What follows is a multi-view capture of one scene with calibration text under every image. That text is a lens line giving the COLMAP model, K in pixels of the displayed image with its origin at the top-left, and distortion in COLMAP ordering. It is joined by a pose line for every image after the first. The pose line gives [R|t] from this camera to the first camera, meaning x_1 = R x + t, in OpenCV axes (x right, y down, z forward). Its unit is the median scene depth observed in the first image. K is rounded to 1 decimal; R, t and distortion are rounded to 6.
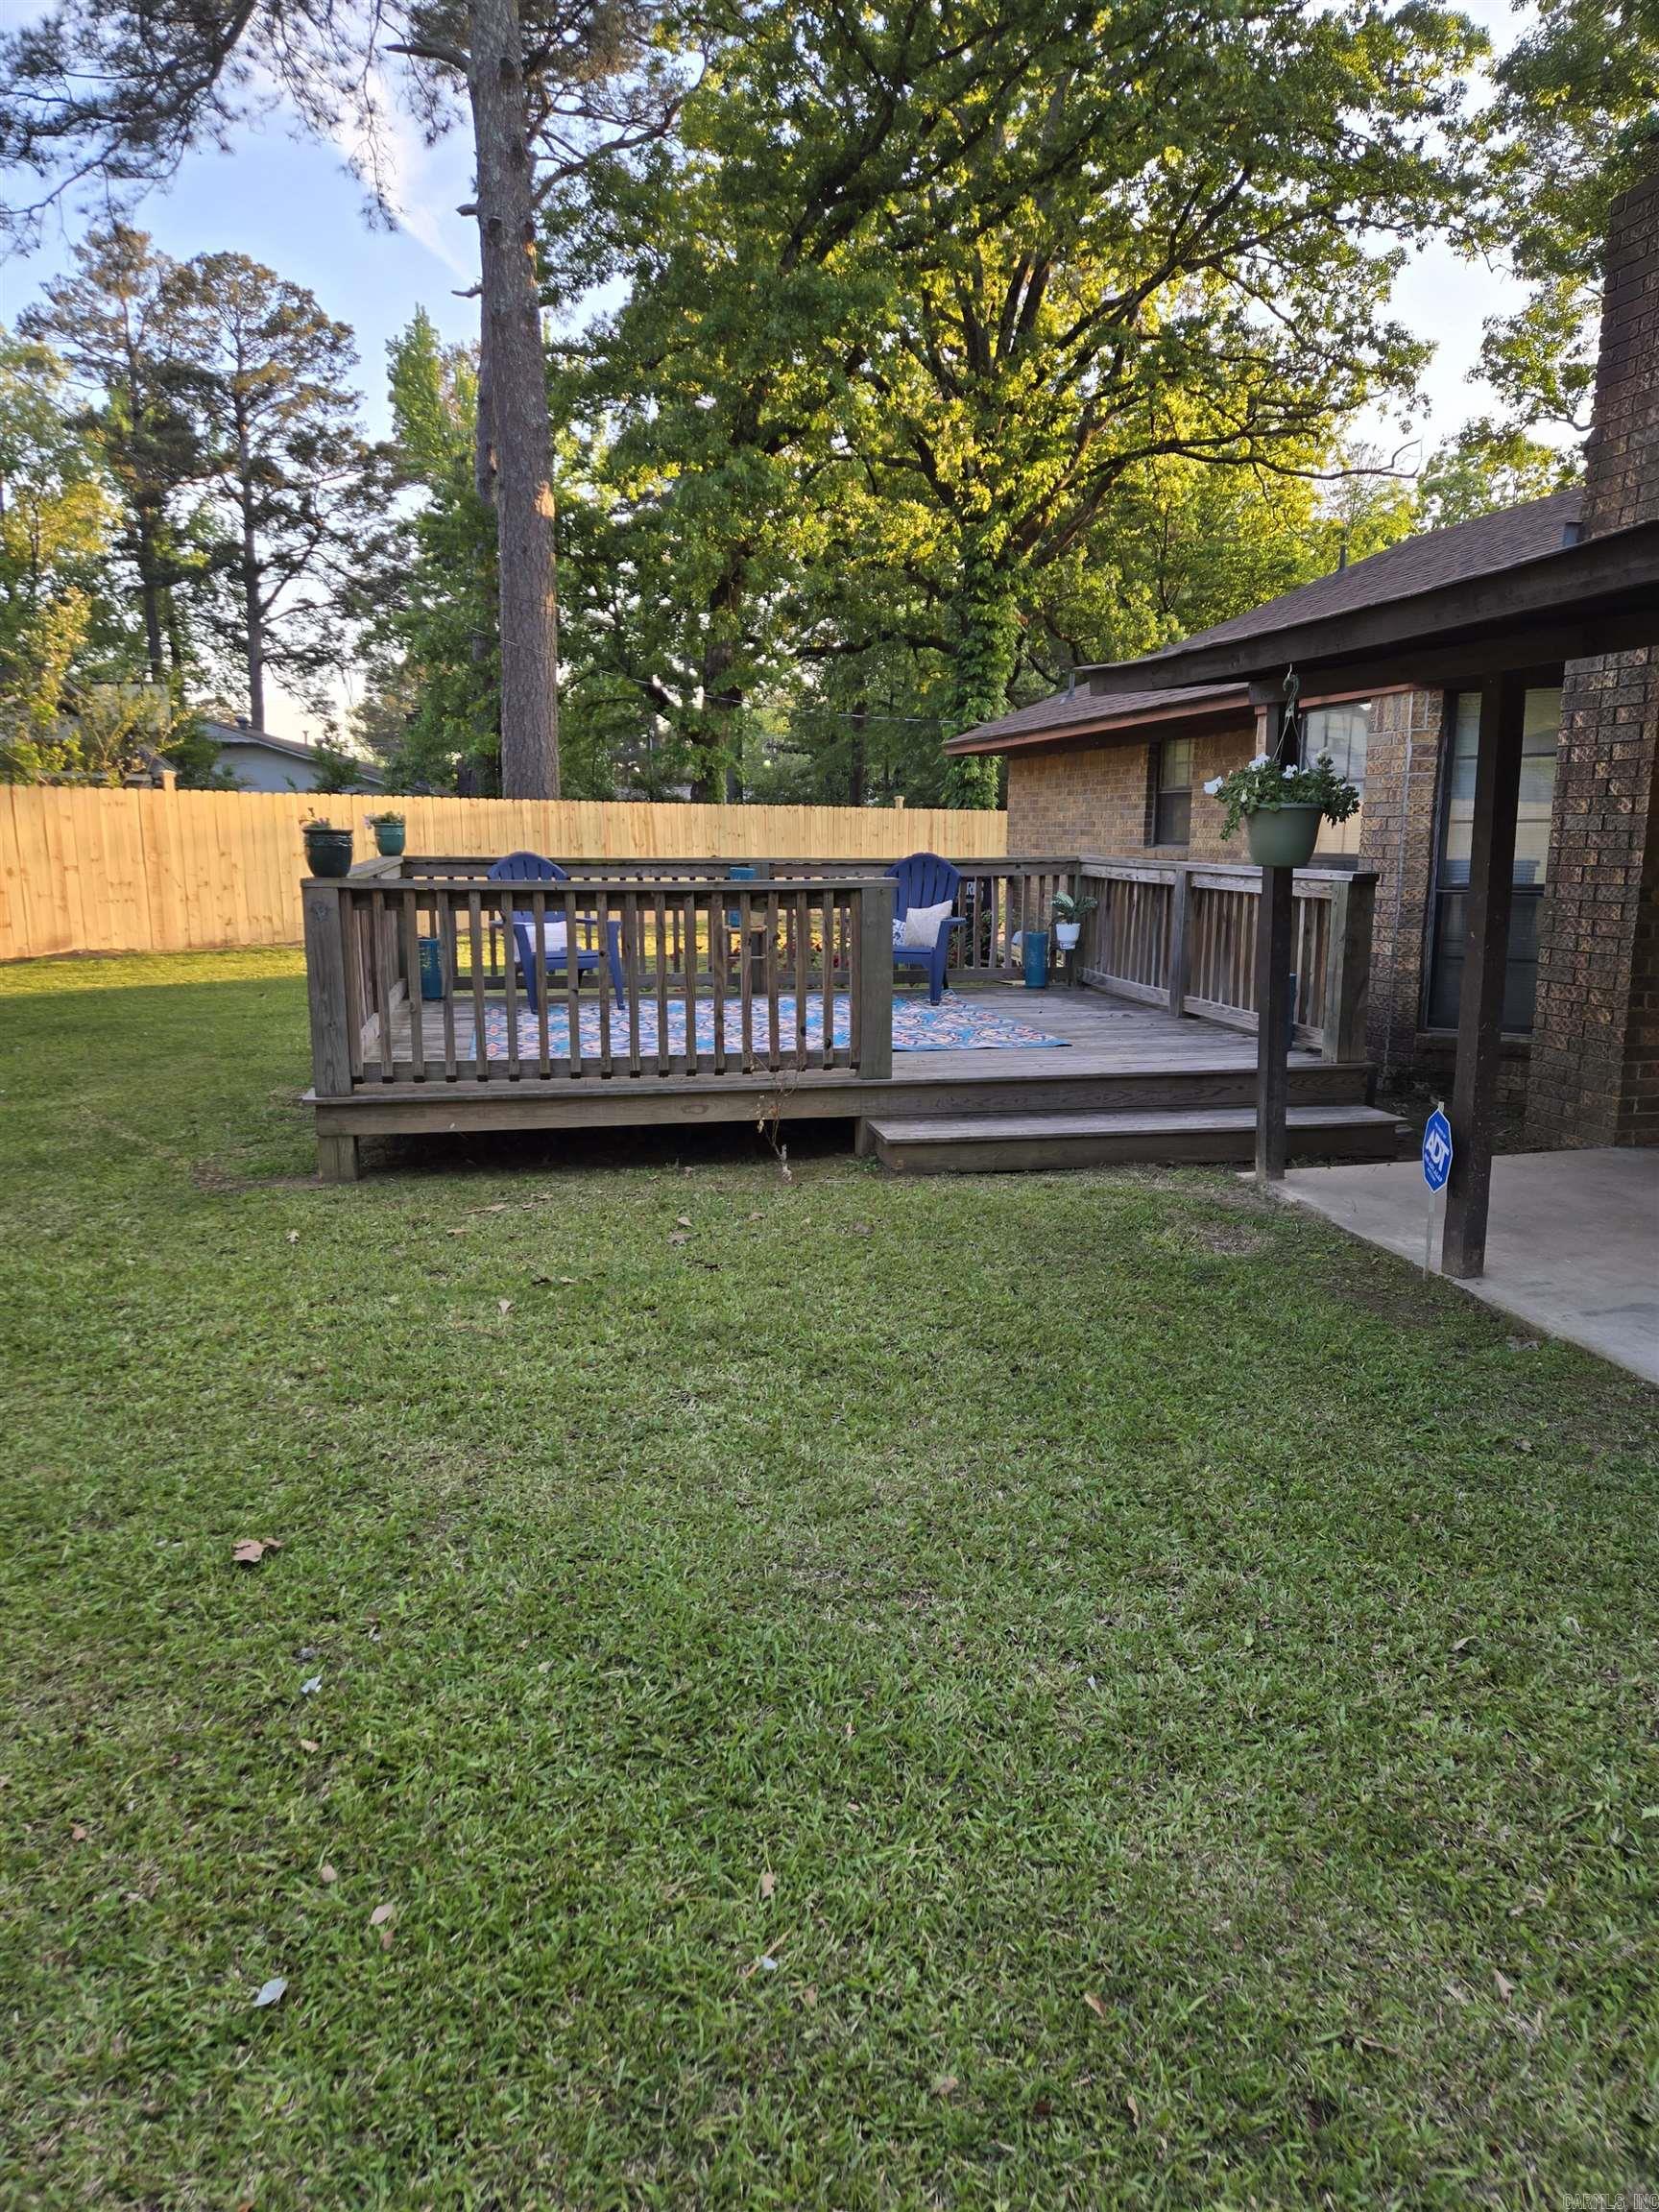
lens RADIAL K [[1508.1, 0, 829.5], [0, 1508.1, 1106.0], [0, 0, 1]] dist [0.080743, -0.081011]
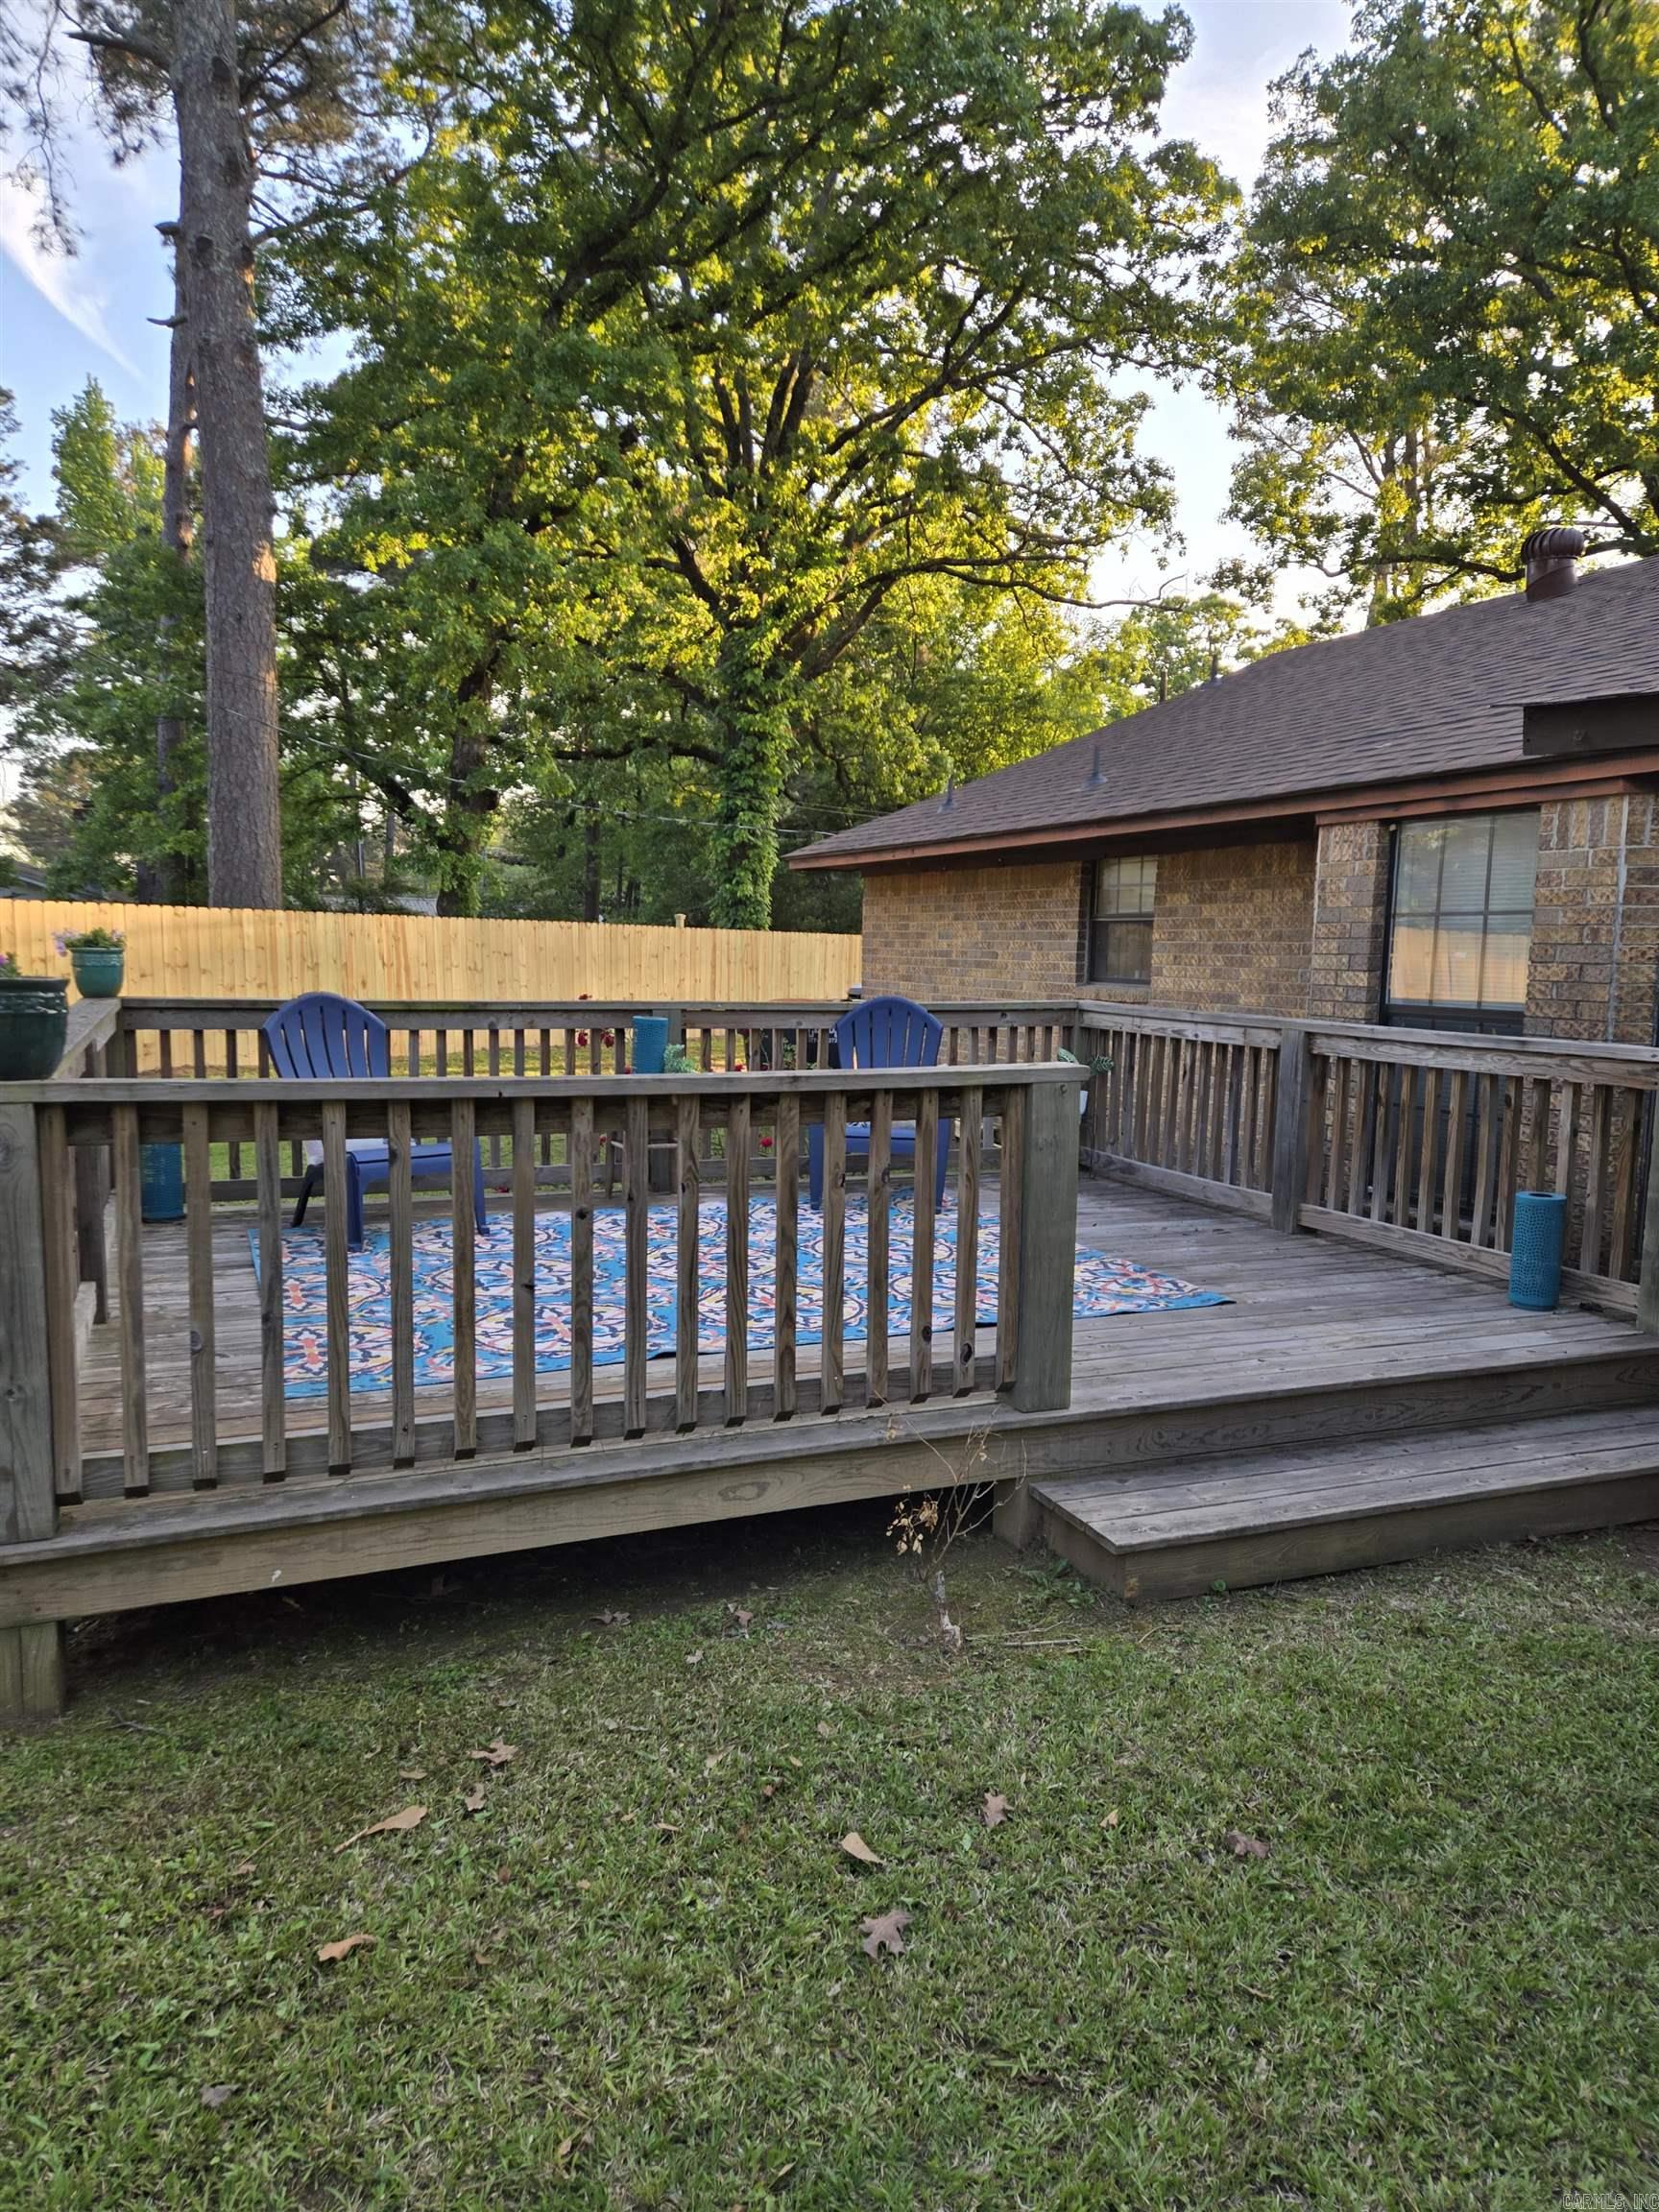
lens RADIAL K [[1477.1, 0, 833.1], [0, 1477.1, 1119.8], [0, 0, 1]] dist [0.081696, -0.074893]
pose [[0.979124, -0.008529, 0.203085, -0.039834], [0.021416, 0.997887, -0.061343, -0.023483], [-0.202133, 0.064411, 0.977238, 0.112703]]
